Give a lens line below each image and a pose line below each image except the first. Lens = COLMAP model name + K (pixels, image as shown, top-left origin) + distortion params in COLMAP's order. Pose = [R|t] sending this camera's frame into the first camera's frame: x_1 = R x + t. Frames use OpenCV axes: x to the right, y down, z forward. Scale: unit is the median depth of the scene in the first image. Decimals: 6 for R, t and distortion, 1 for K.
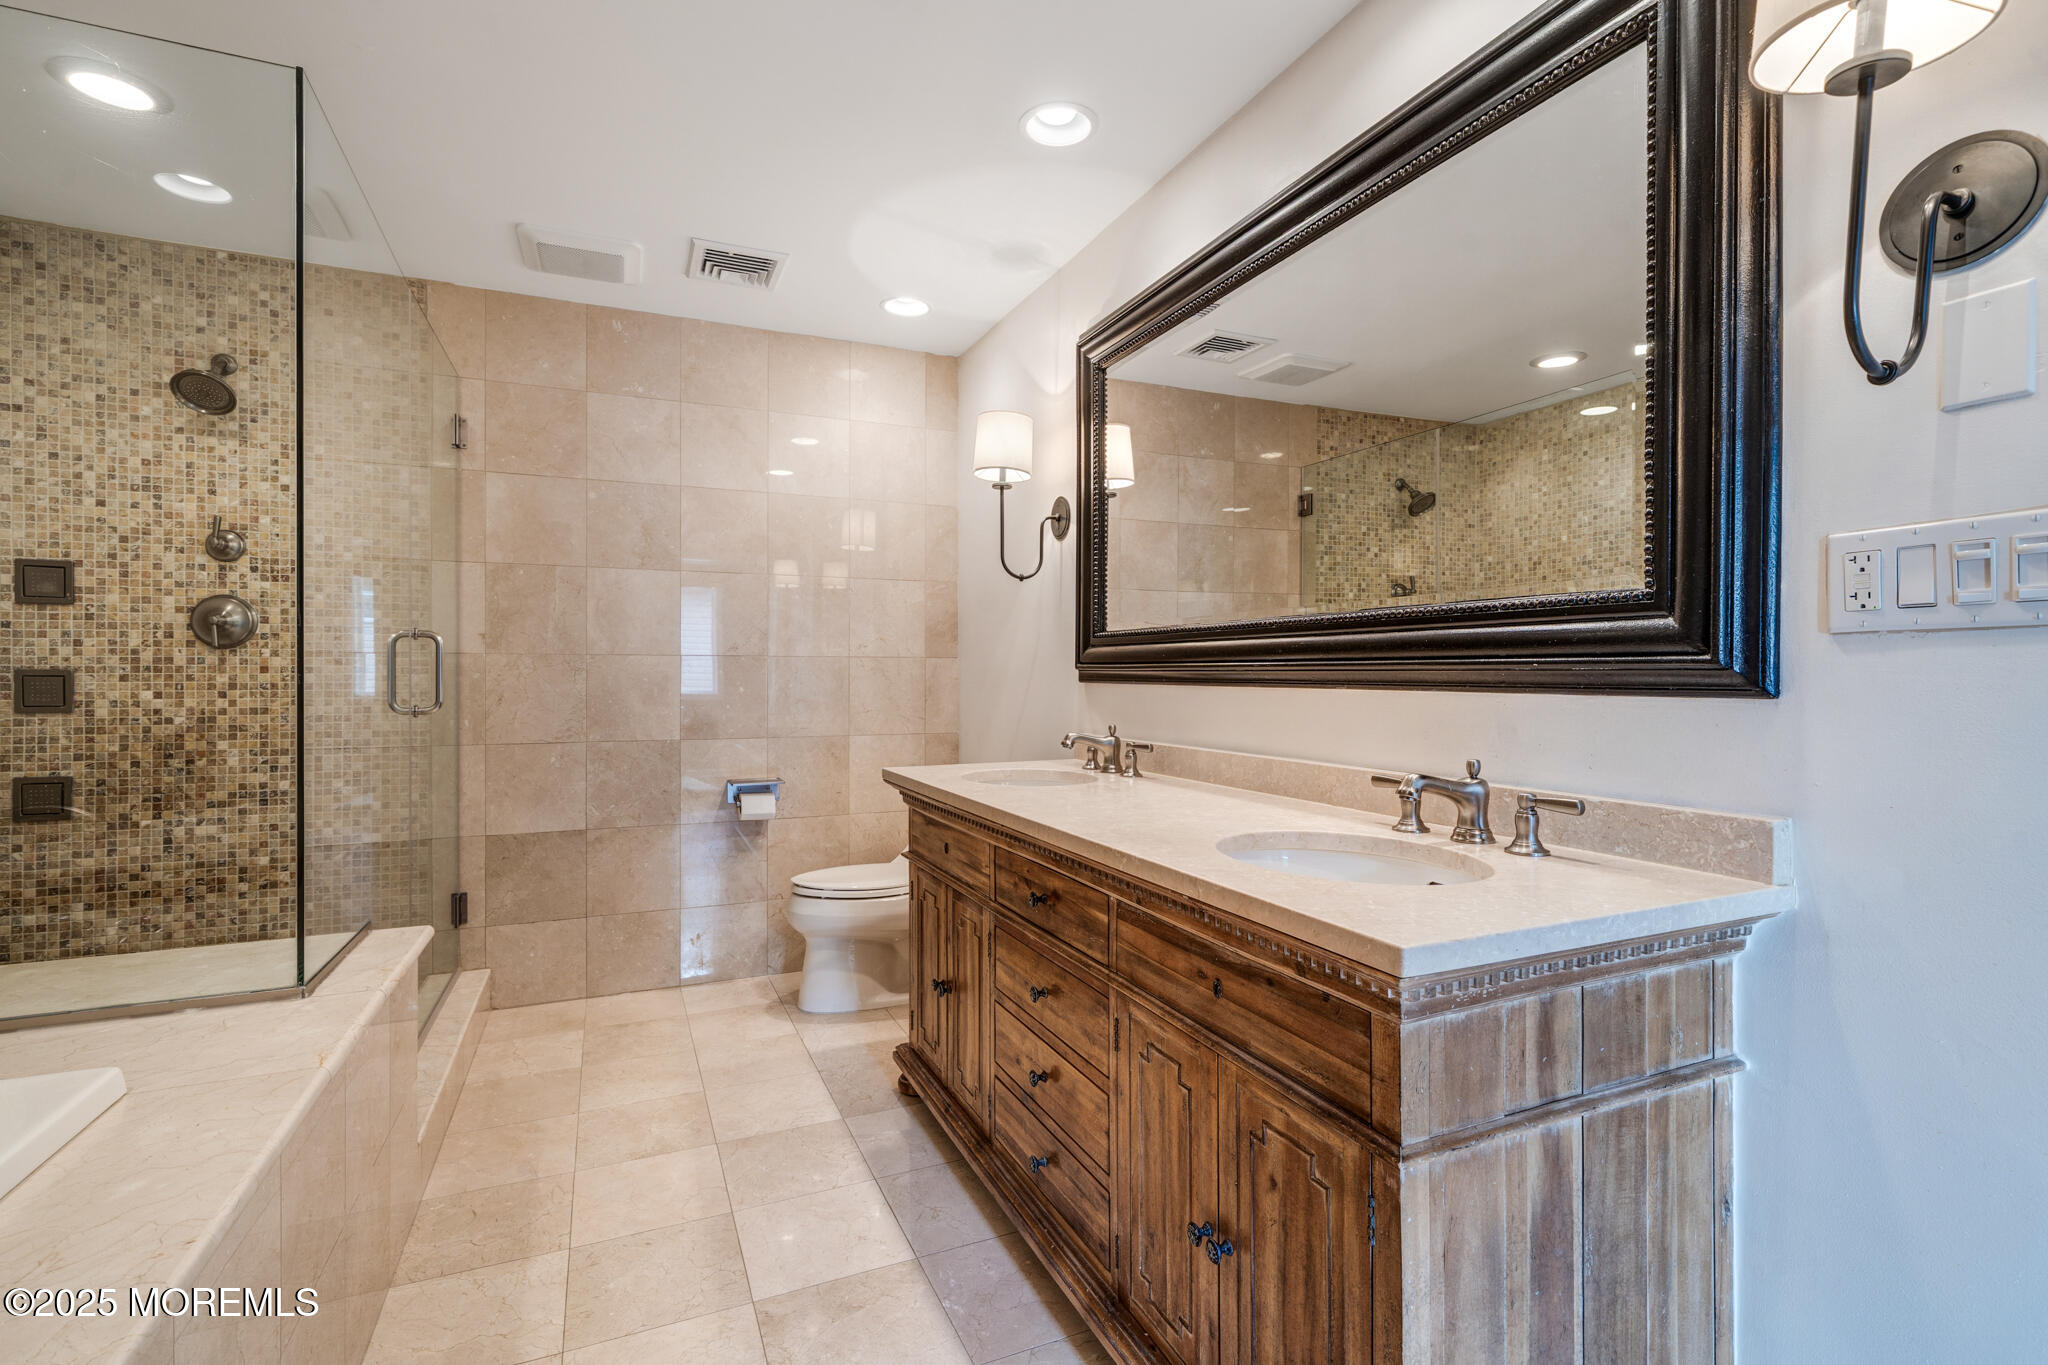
lens RADIAL K [[917.7, 0, 1019.1], [0, 917.7, 675.7], [0, 0, 1]] dist [0.001240, -0.001167]
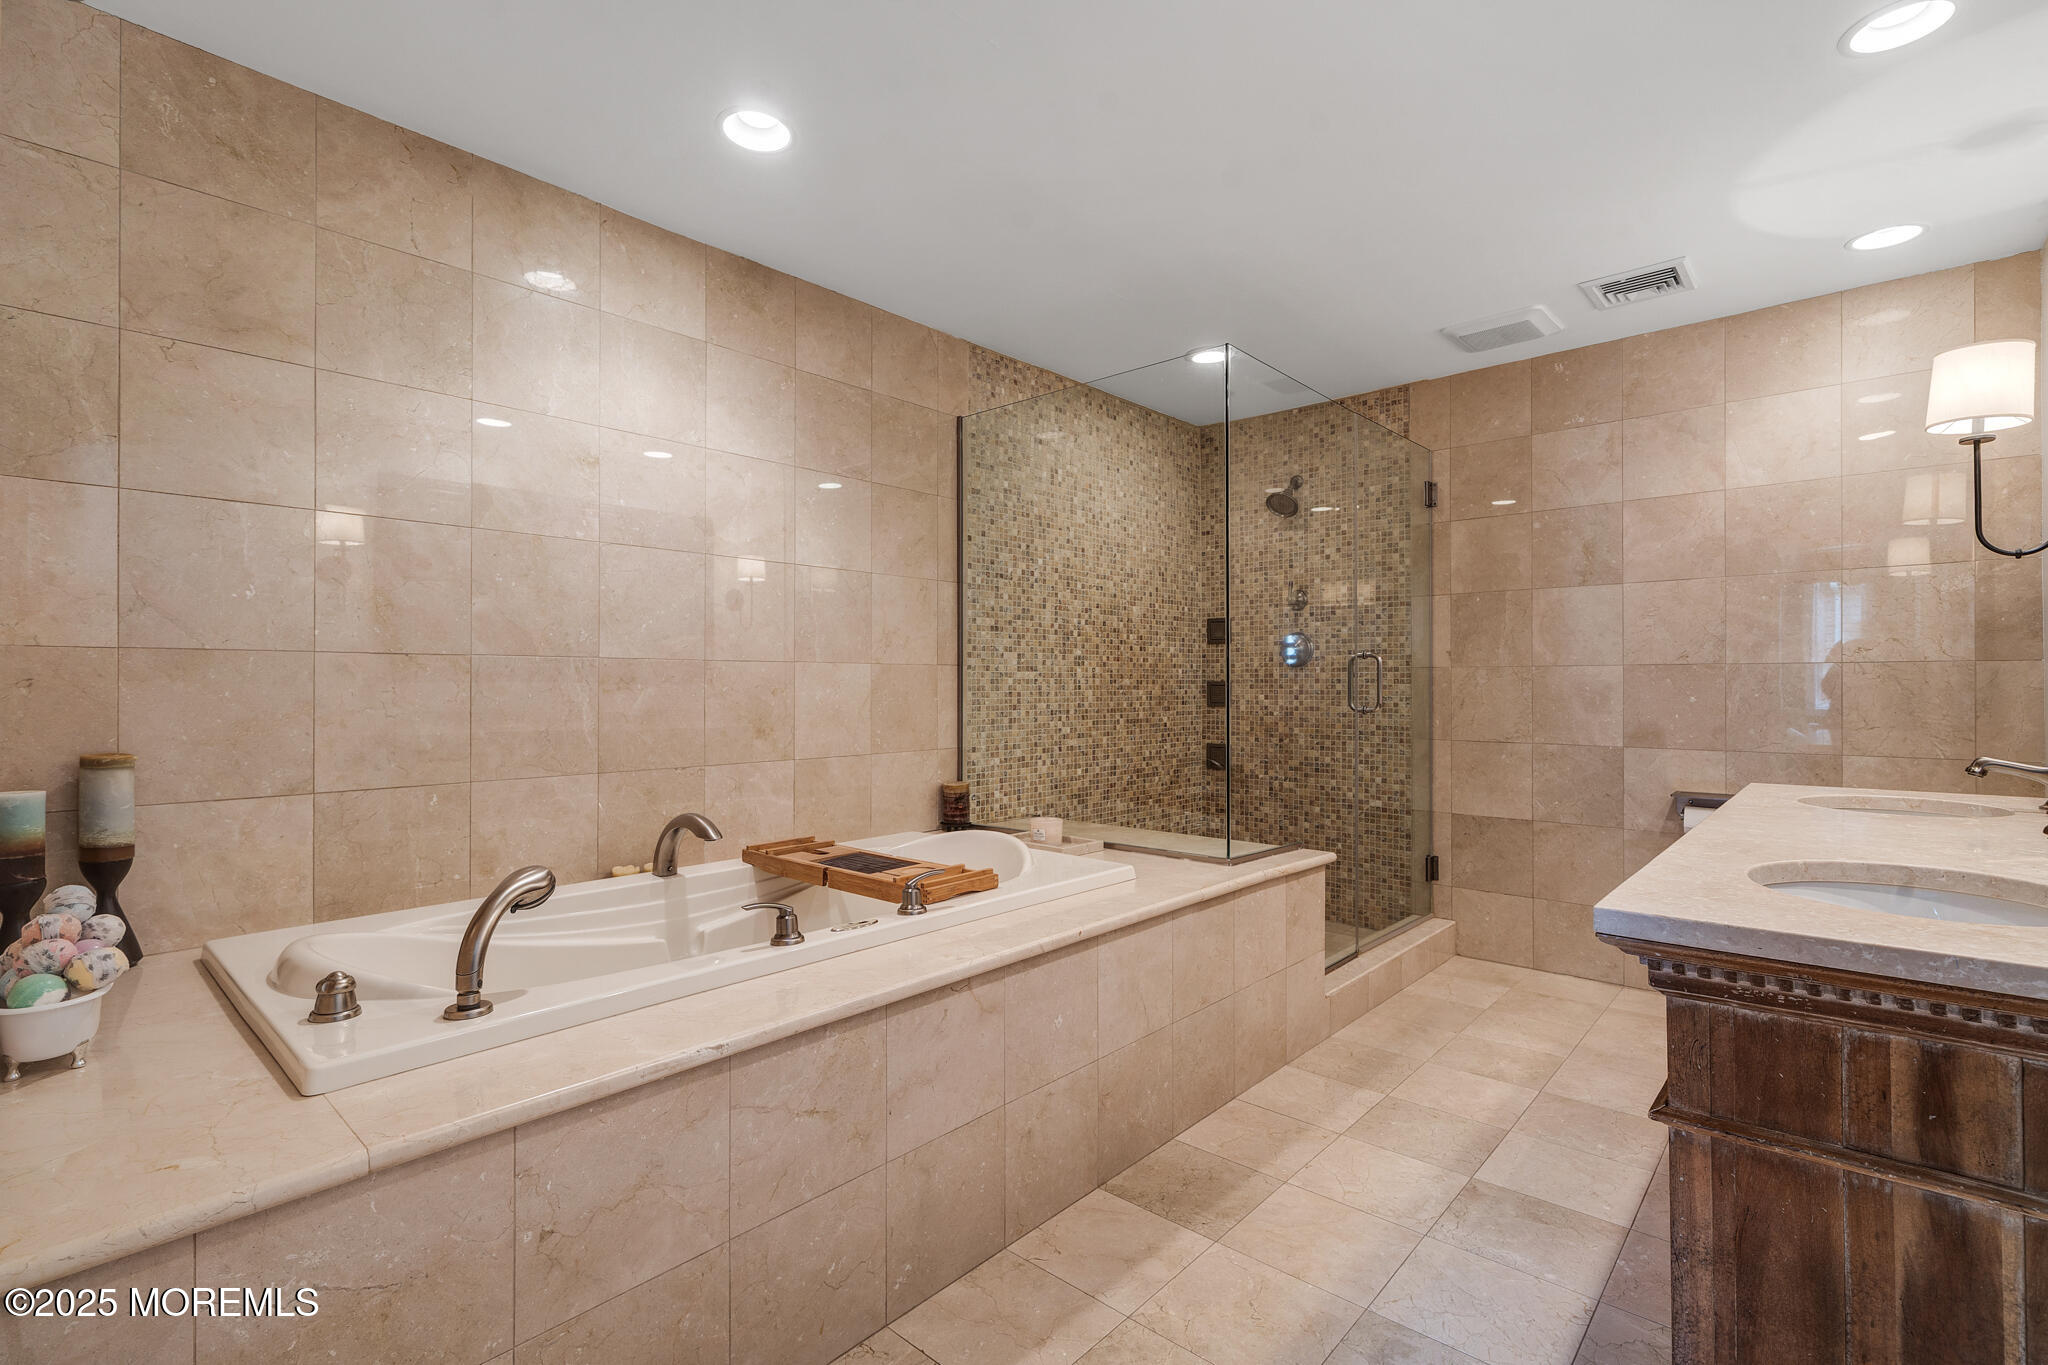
lens RADIAL K [[917.7, 0, 1019.1], [0, 917.7, 675.7], [0, 0, 1]] dist [0.001240, -0.001167]
pose [[0.412957, -0.010213, -0.910693, 0.325958], [0.000024, 0.999937, -0.011203, 0.001484], [0.910751, 0.004604, 0.412931, -0.051667]]
